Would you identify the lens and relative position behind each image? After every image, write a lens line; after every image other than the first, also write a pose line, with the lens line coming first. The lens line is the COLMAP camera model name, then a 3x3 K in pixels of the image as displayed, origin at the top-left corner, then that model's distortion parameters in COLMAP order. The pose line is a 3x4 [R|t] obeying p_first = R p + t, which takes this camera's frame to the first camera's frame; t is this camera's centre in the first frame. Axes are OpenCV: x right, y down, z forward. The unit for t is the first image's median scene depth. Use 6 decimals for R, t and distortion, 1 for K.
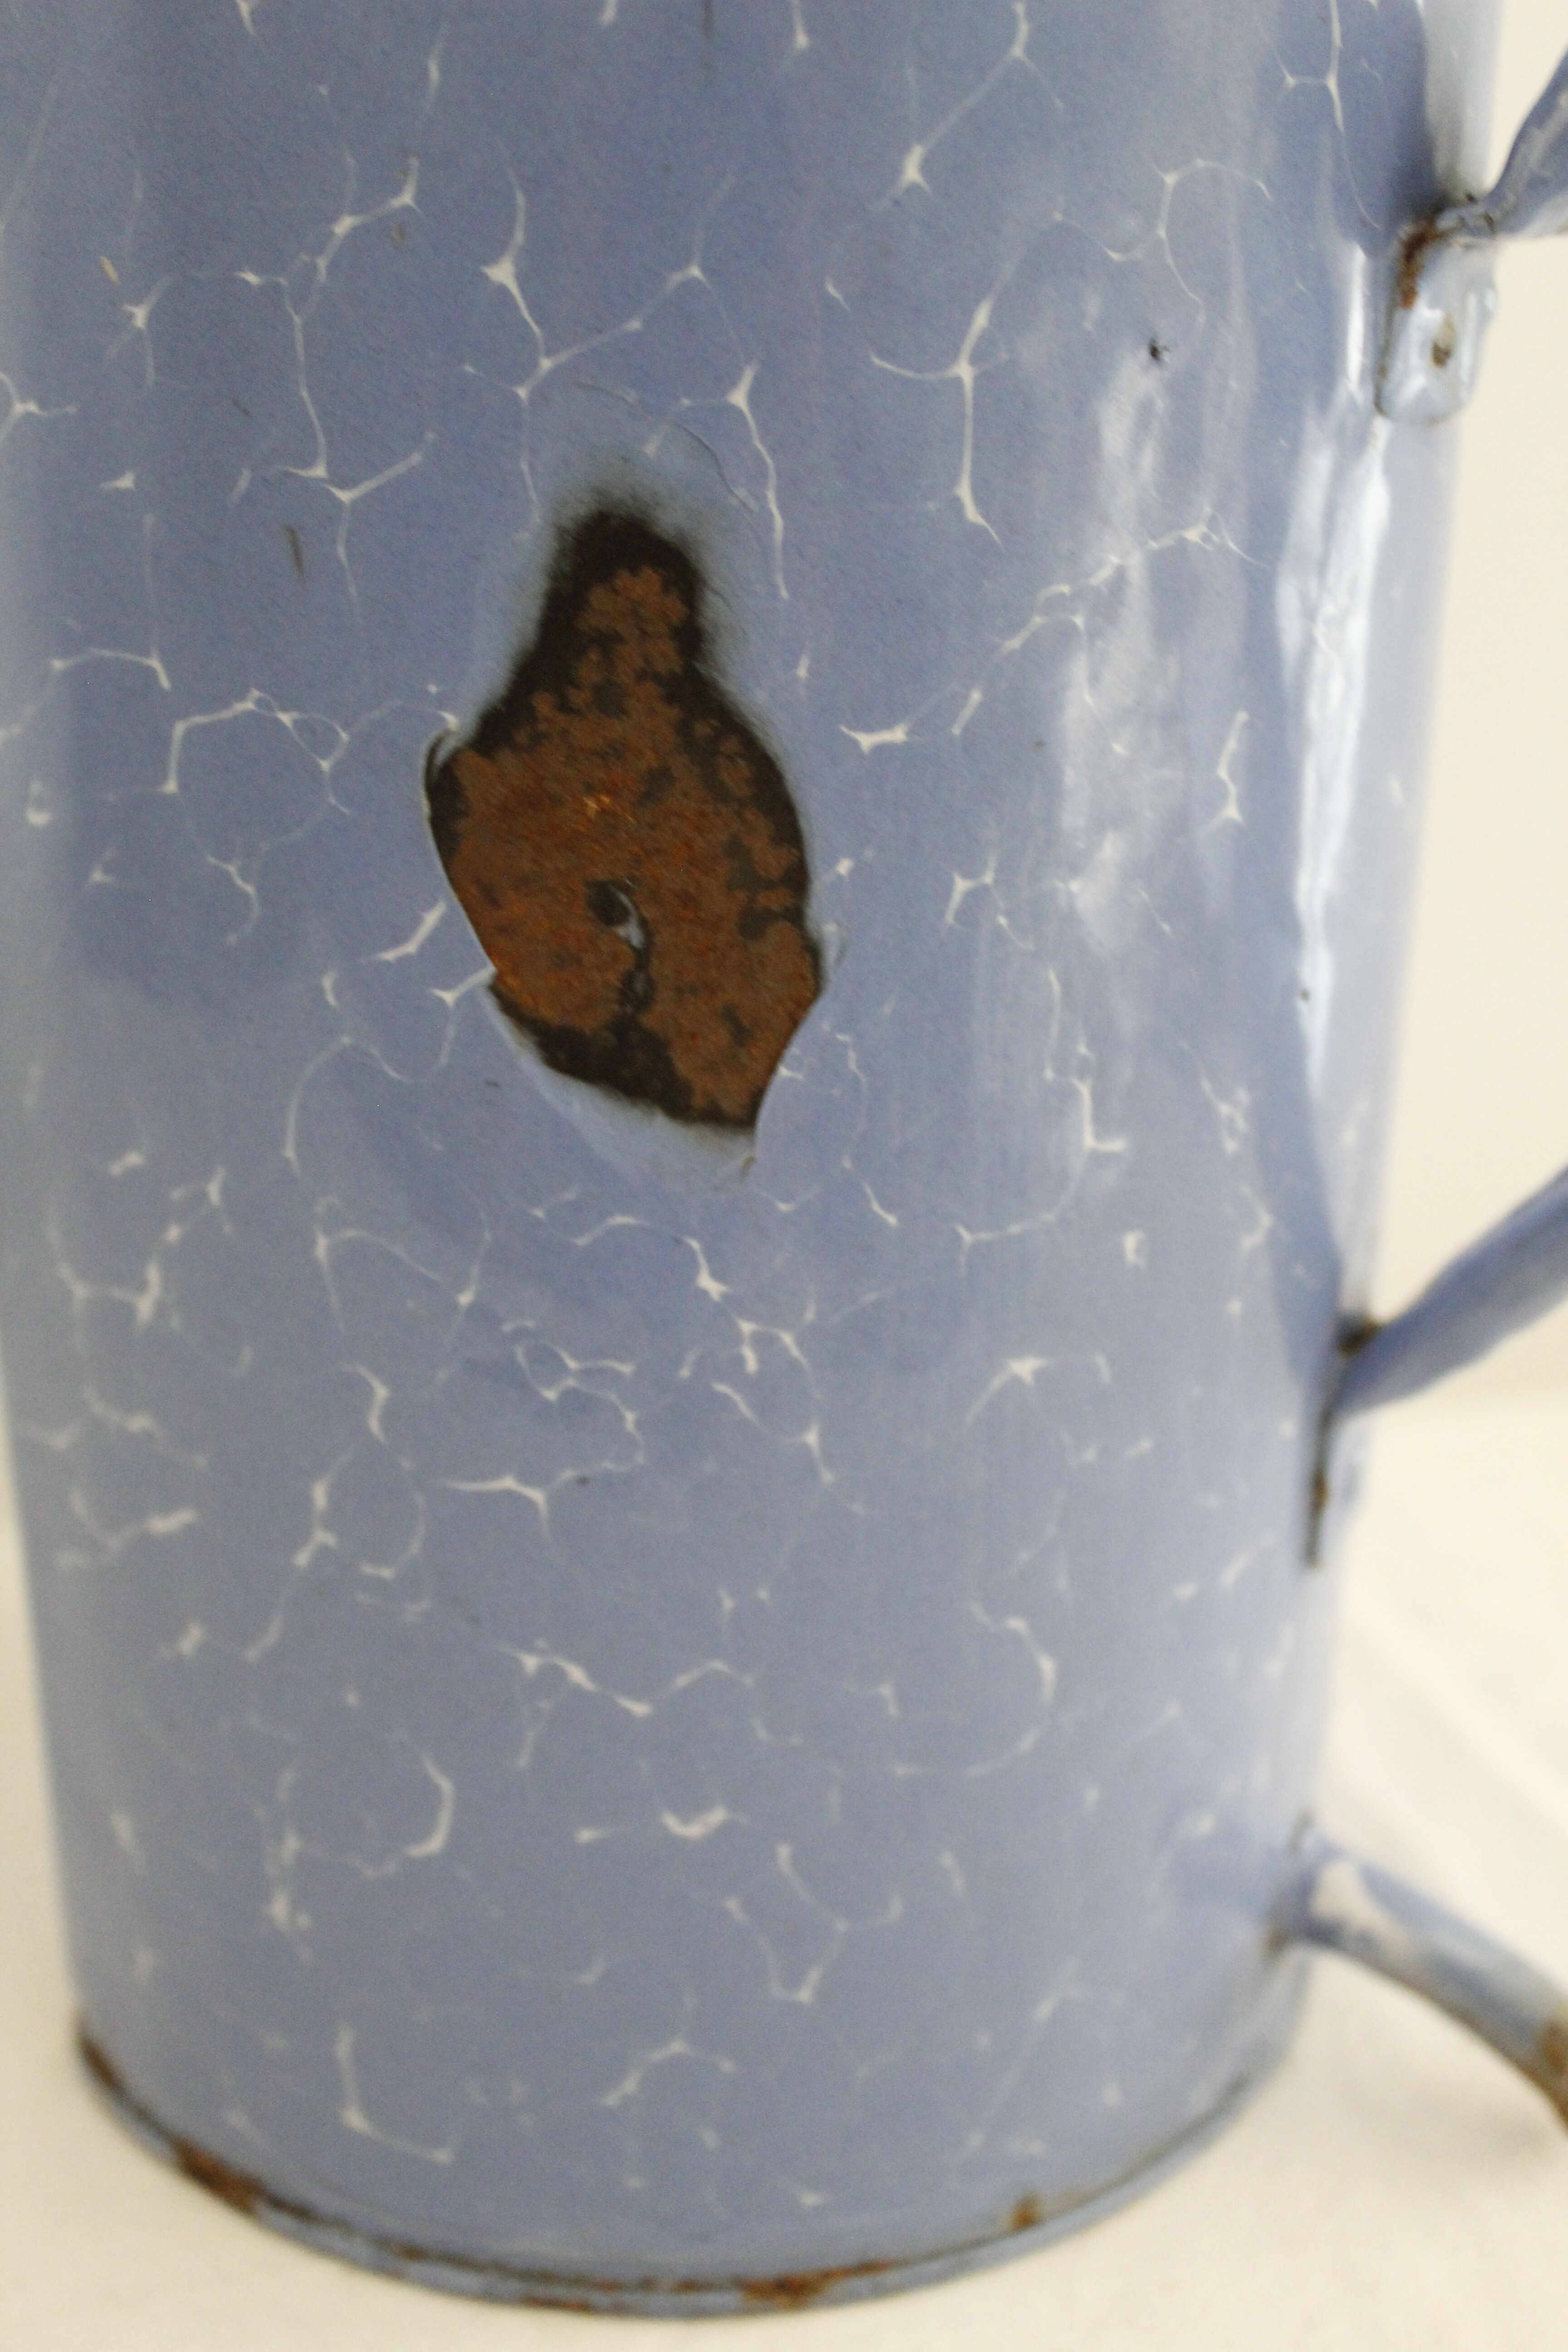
lens RADIAL K [[2699.5, 0, 784.0], [0, 2699.5, 1176.0], [0, 0, 1]] dist [-0.104524, 0.112781]
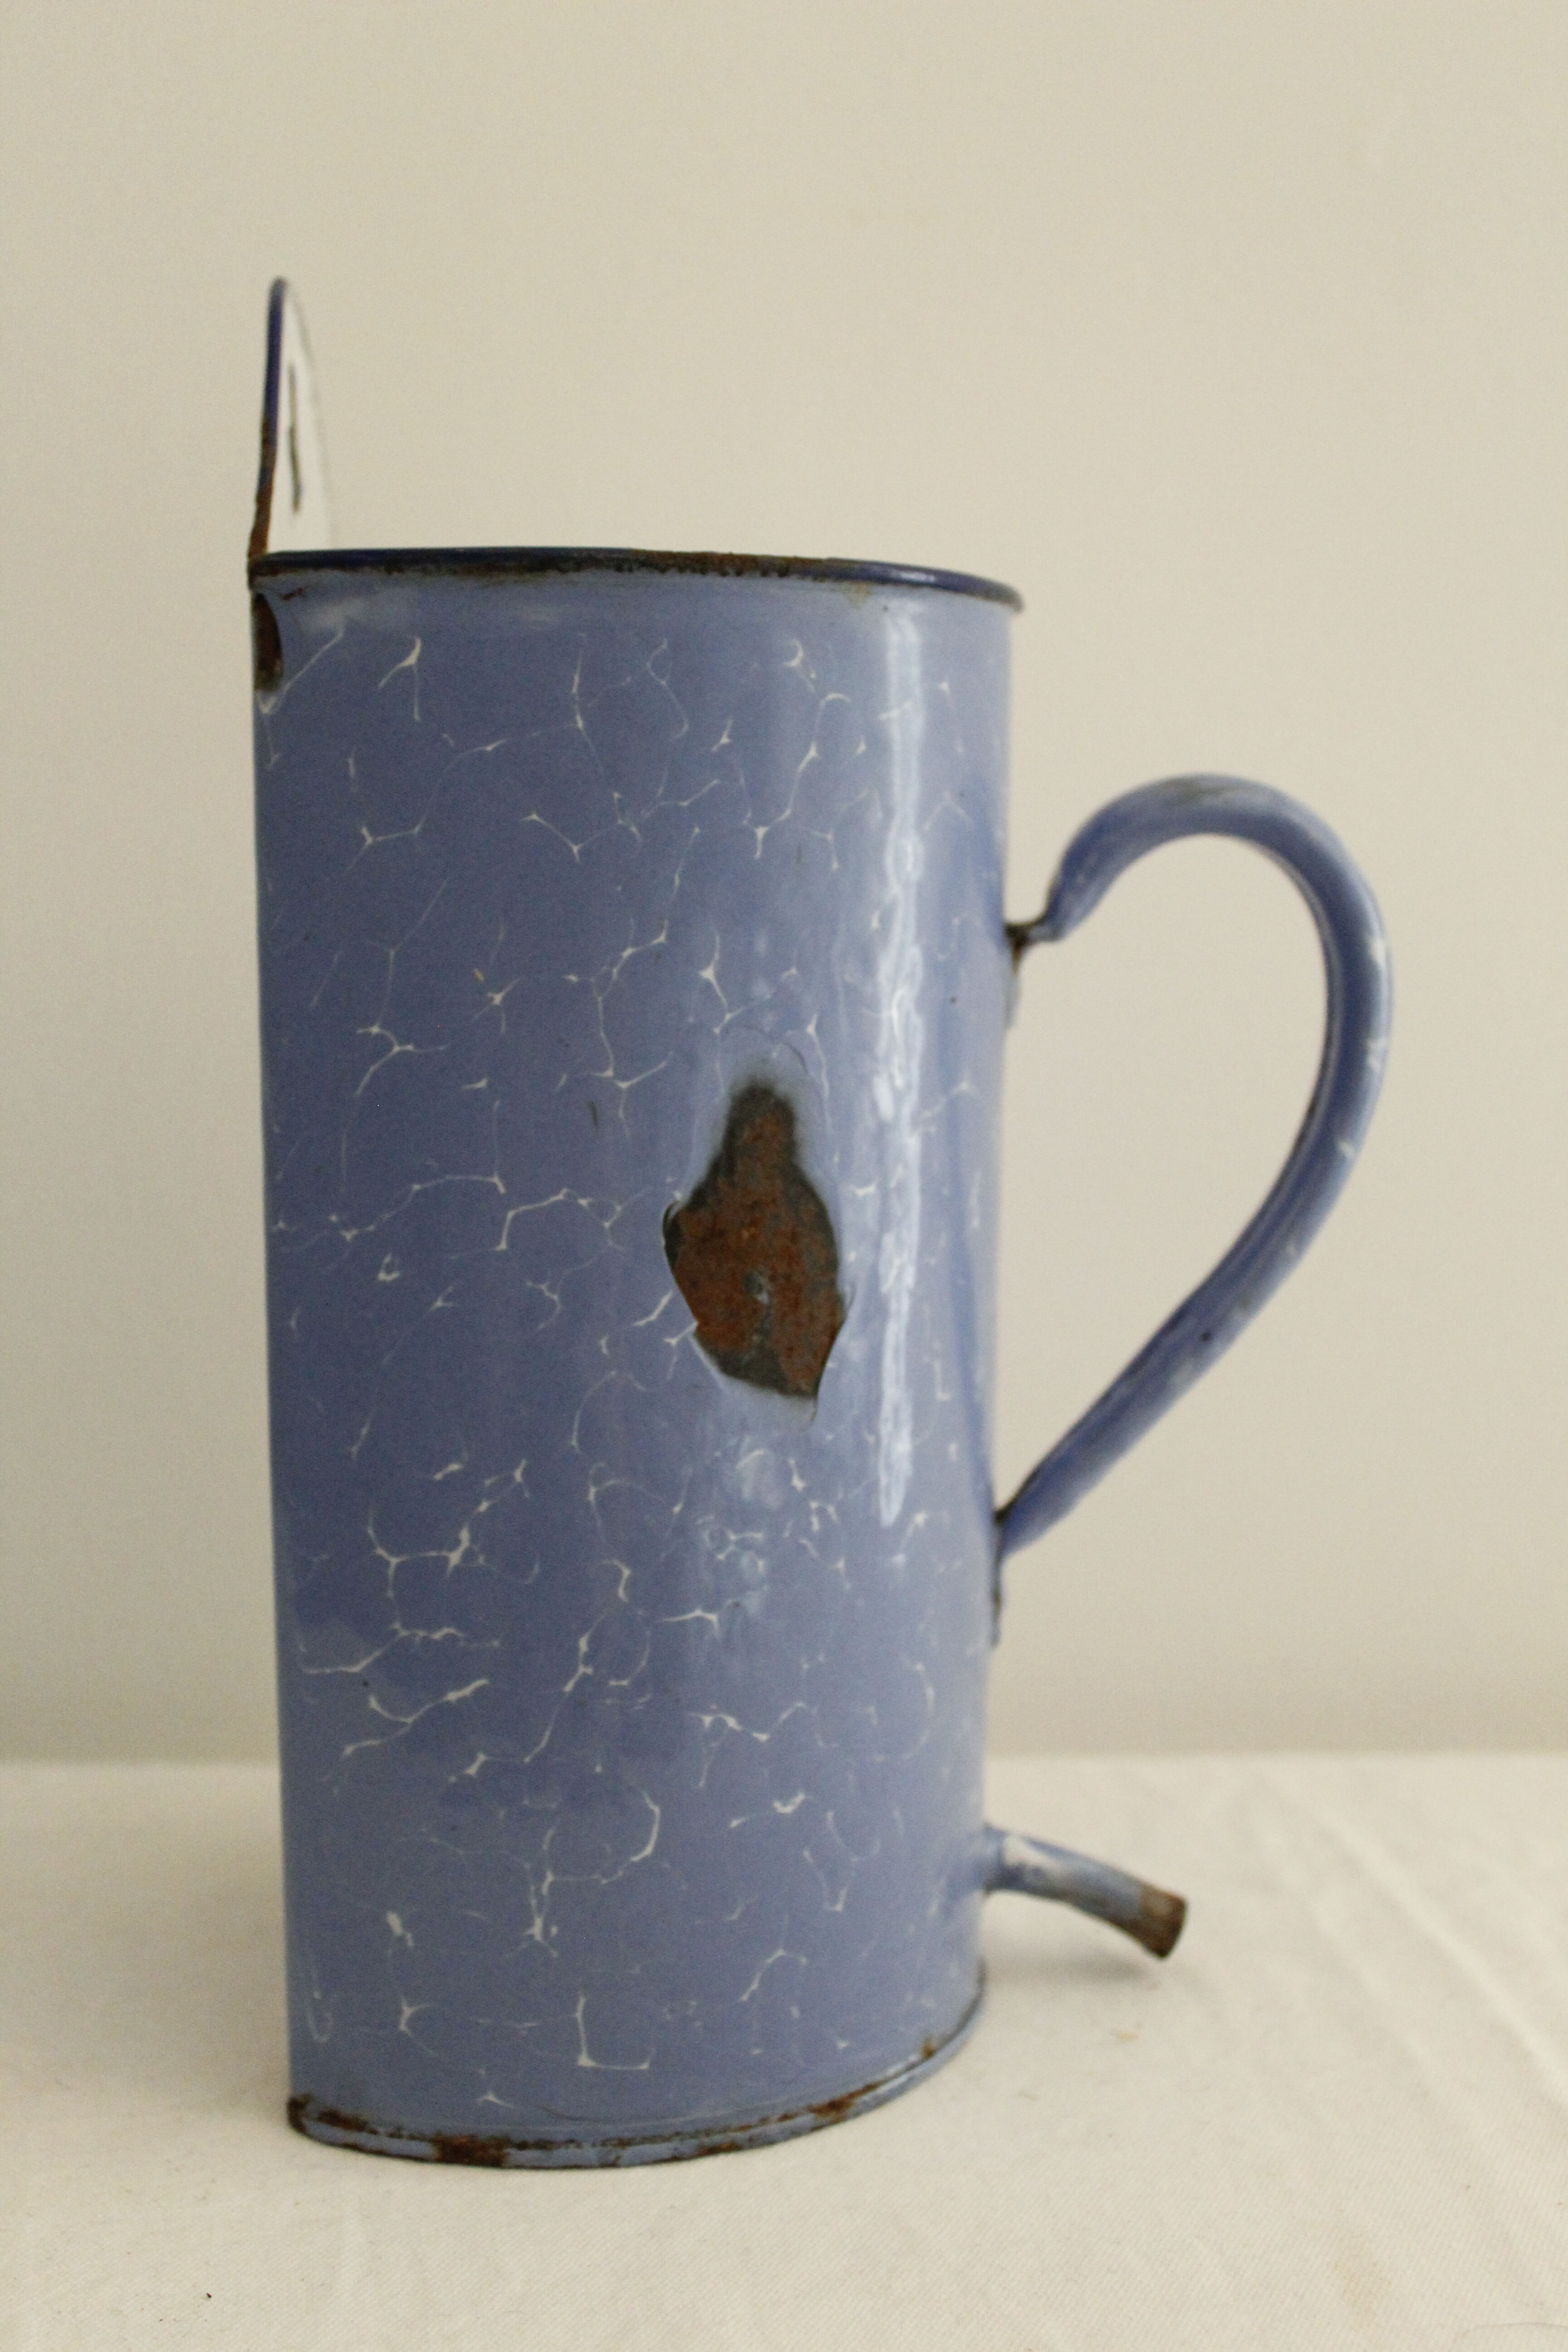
lens RADIAL K [[2699.5, 0, 784.0], [0, 2699.5, 1176.0], [0, 0, 1]] dist [-0.104524, 0.112781]
pose [[0.875121, -0.063779, 0.479683, -0.945131], [0.170319, 0.968443, -0.181961, 0.176877], [-0.452941, 0.240937, 0.858367, -0.682843]]
